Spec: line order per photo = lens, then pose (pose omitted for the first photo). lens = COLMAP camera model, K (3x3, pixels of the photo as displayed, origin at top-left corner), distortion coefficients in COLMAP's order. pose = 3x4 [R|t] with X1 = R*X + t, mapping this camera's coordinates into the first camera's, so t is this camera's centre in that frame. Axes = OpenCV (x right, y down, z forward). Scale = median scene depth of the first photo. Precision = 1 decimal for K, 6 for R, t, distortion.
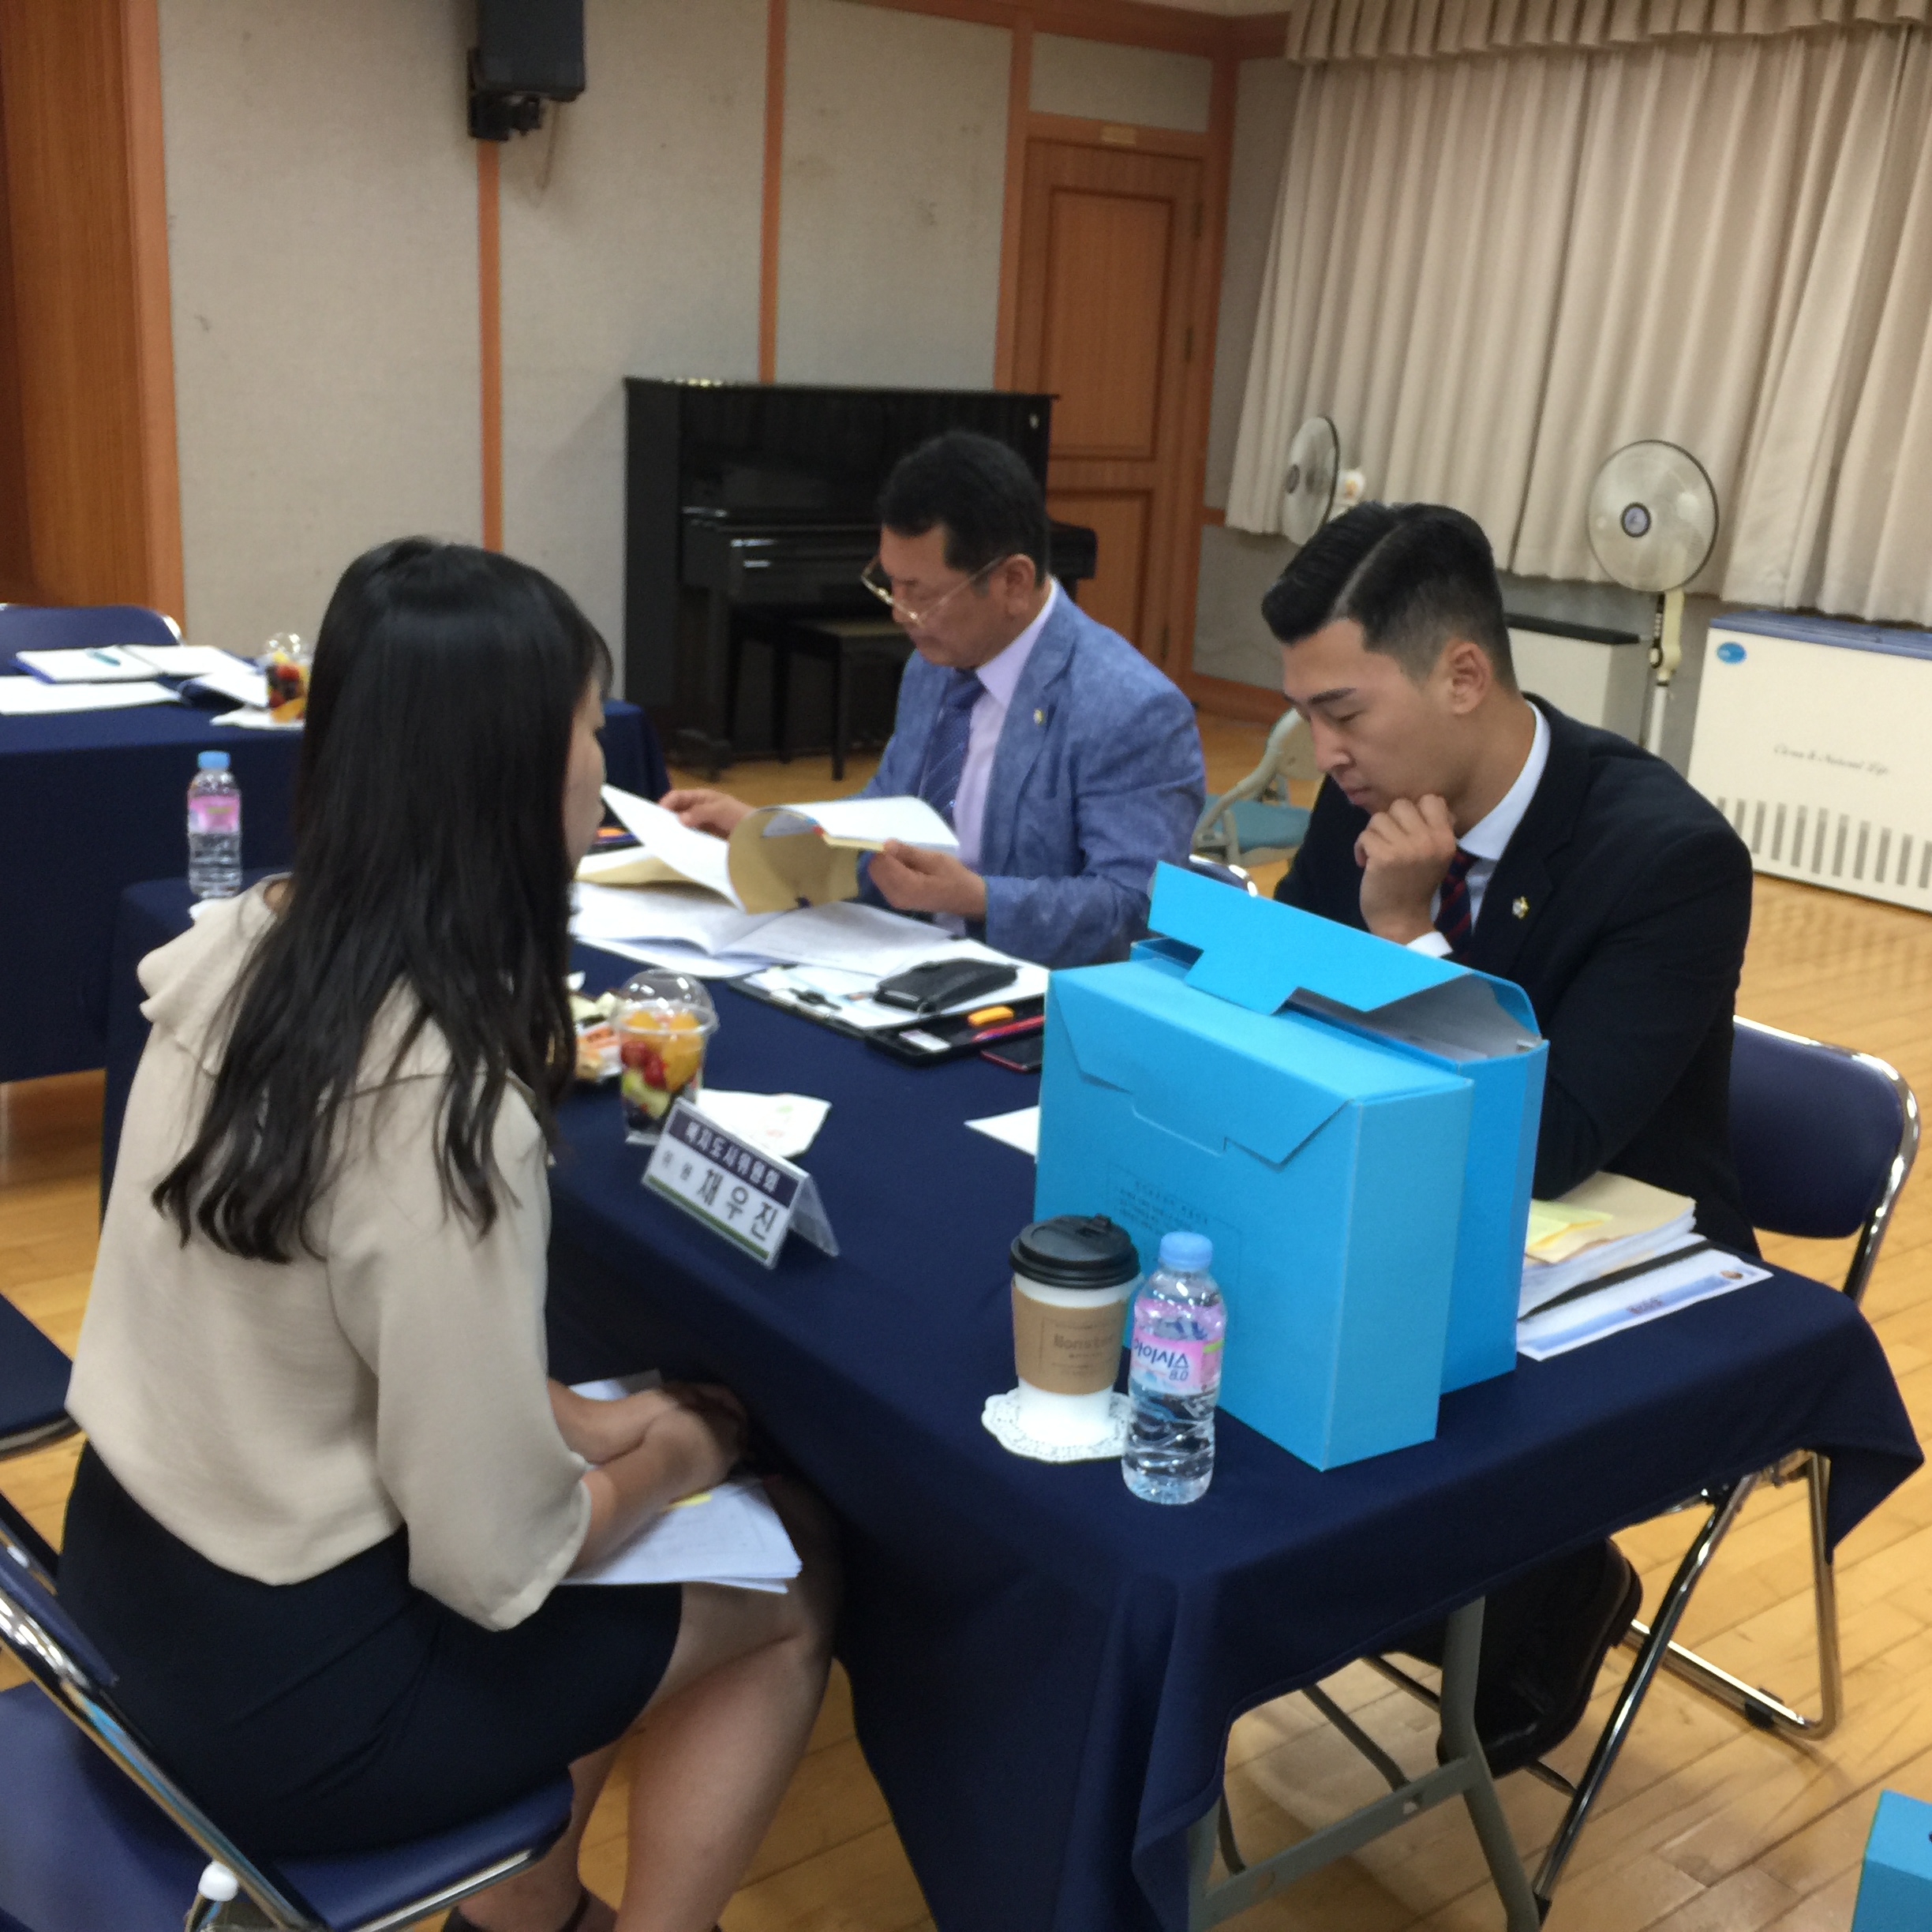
lens RADIAL K [[2246.7, 0, 966.0], [0, 2246.7, 966.0], [0, 0, 1]] dist [-0.006467, -0.022891]
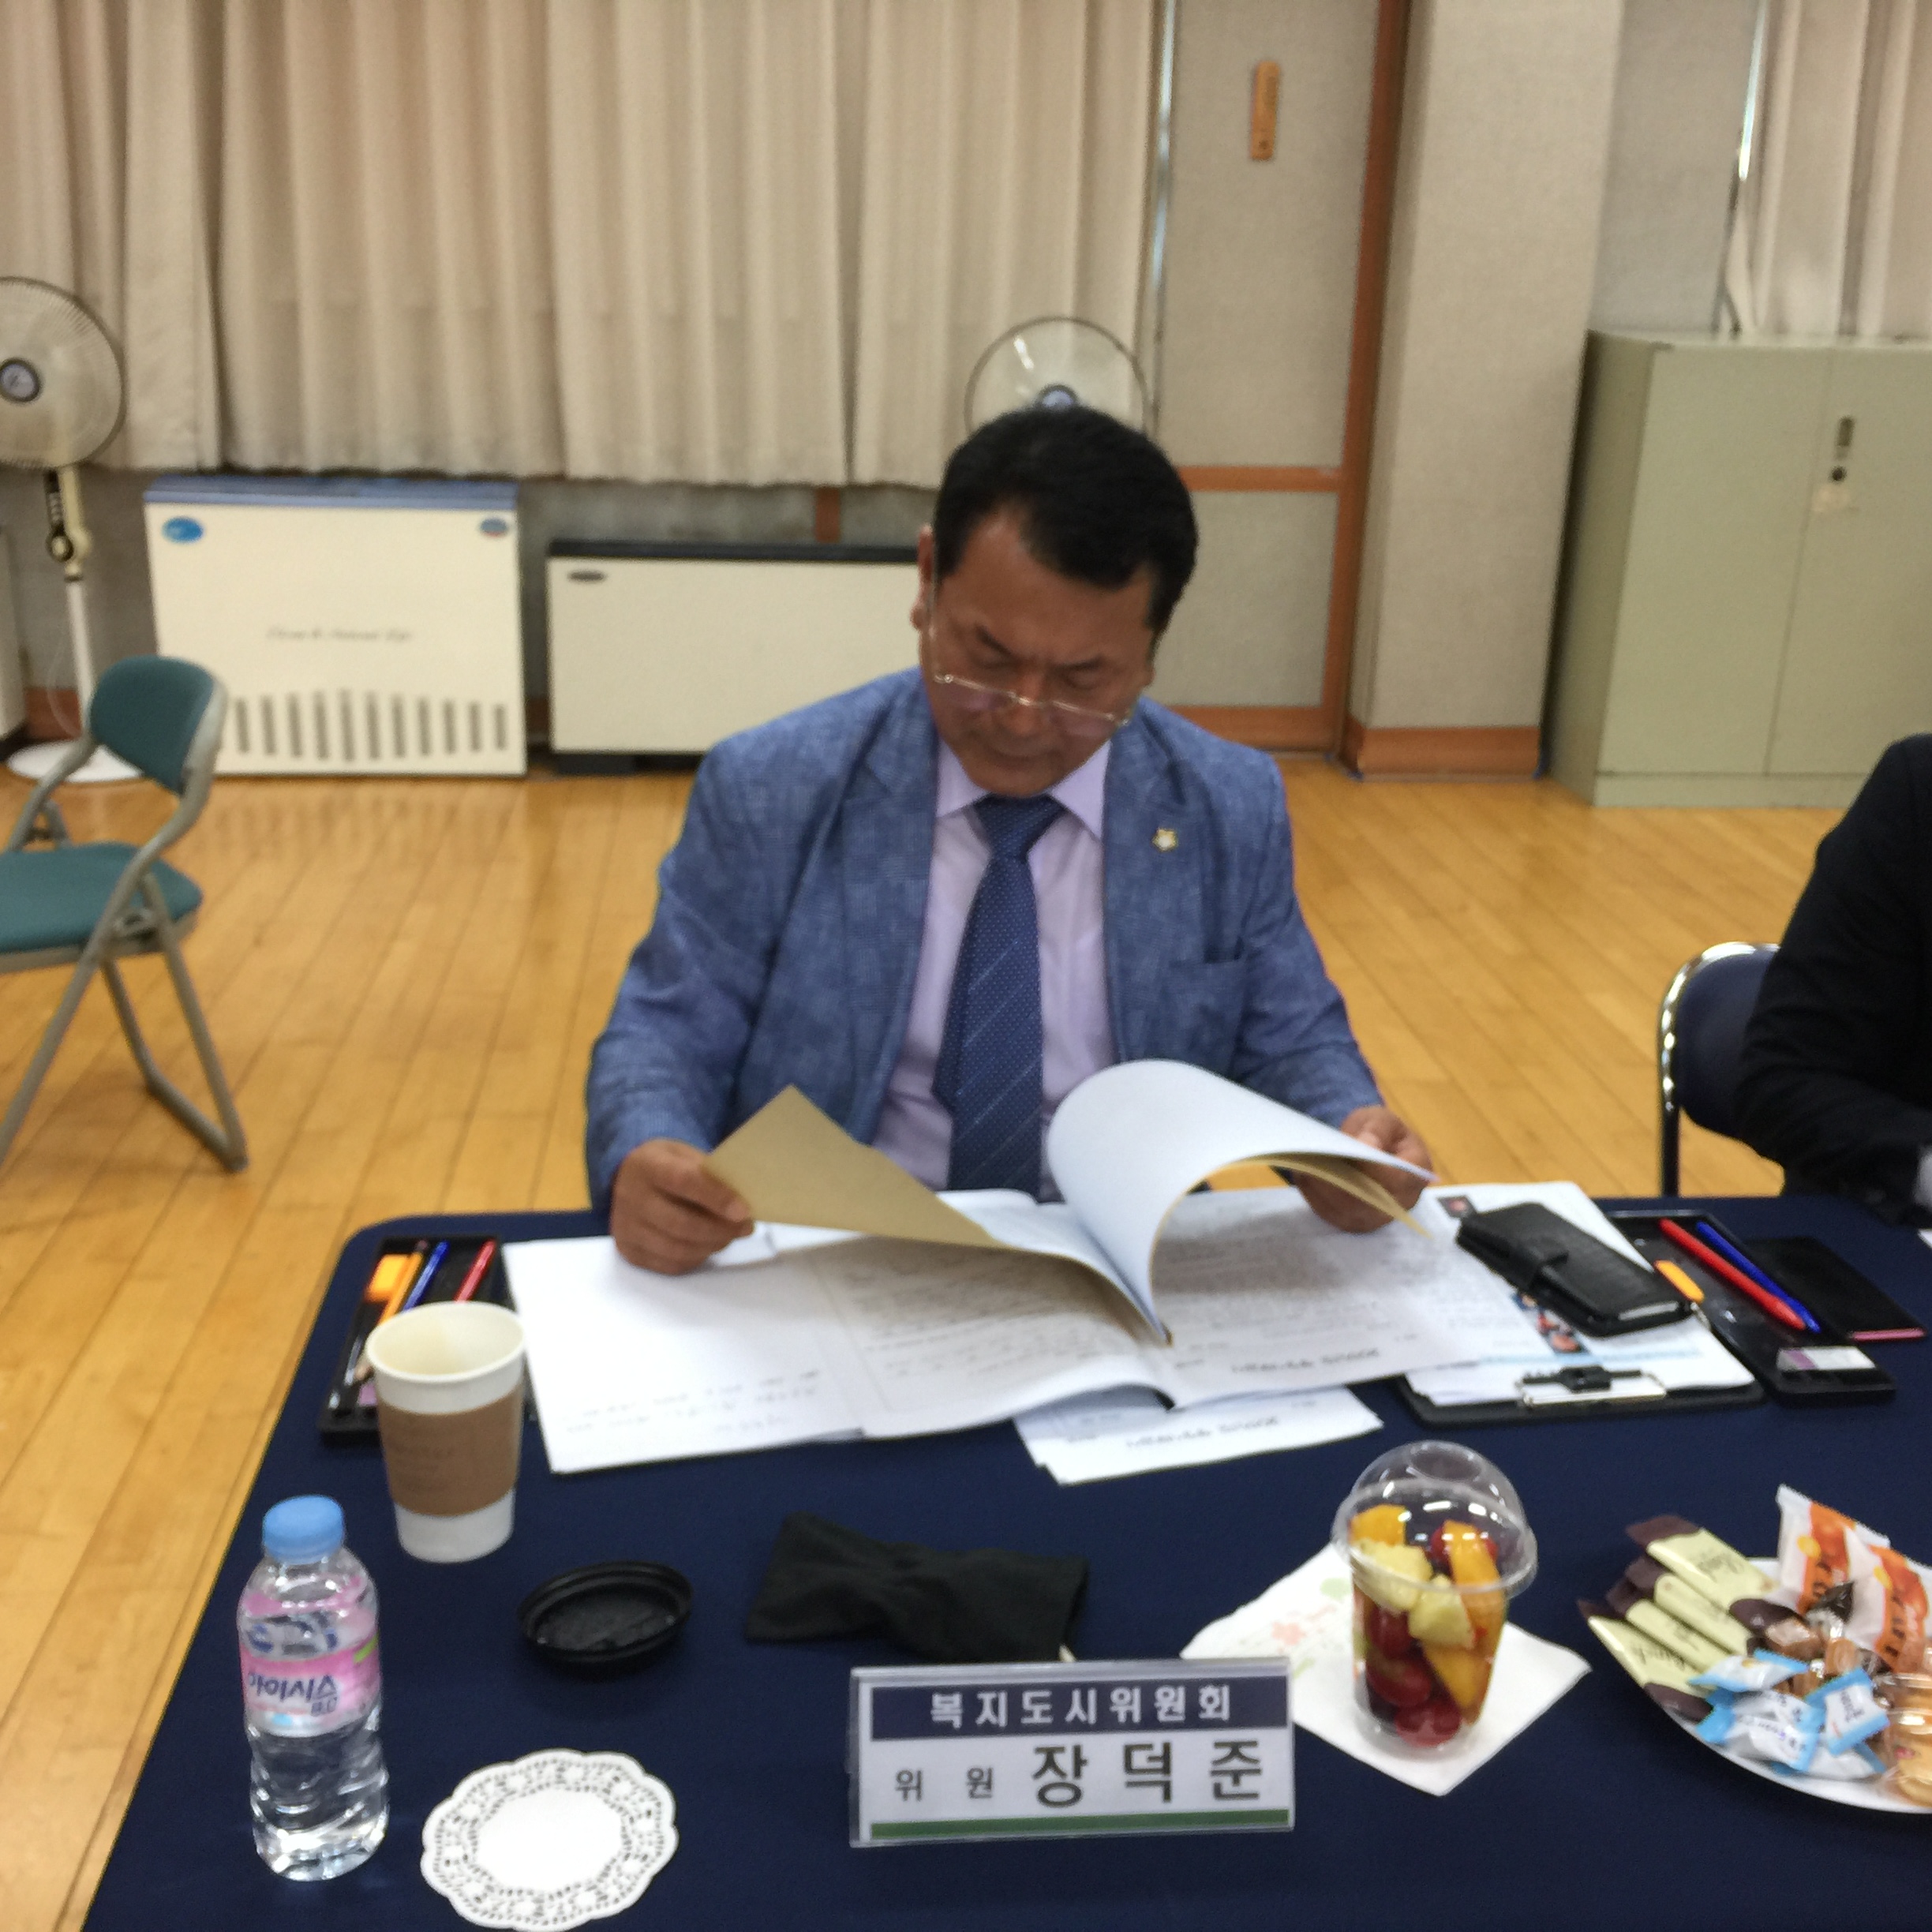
lens RADIAL K [[2246.7, 0, 966.0], [0, 2246.7, 966.0], [0, 0, 1]] dist [-0.006467, -0.022891]
pose [[0.519220, -0.301518, 0.799686, -0.232000], [0.223259, 0.951060, 0.213636, -0.100237], [-0.824964, 0.067613, 0.561126, 0.304080]]
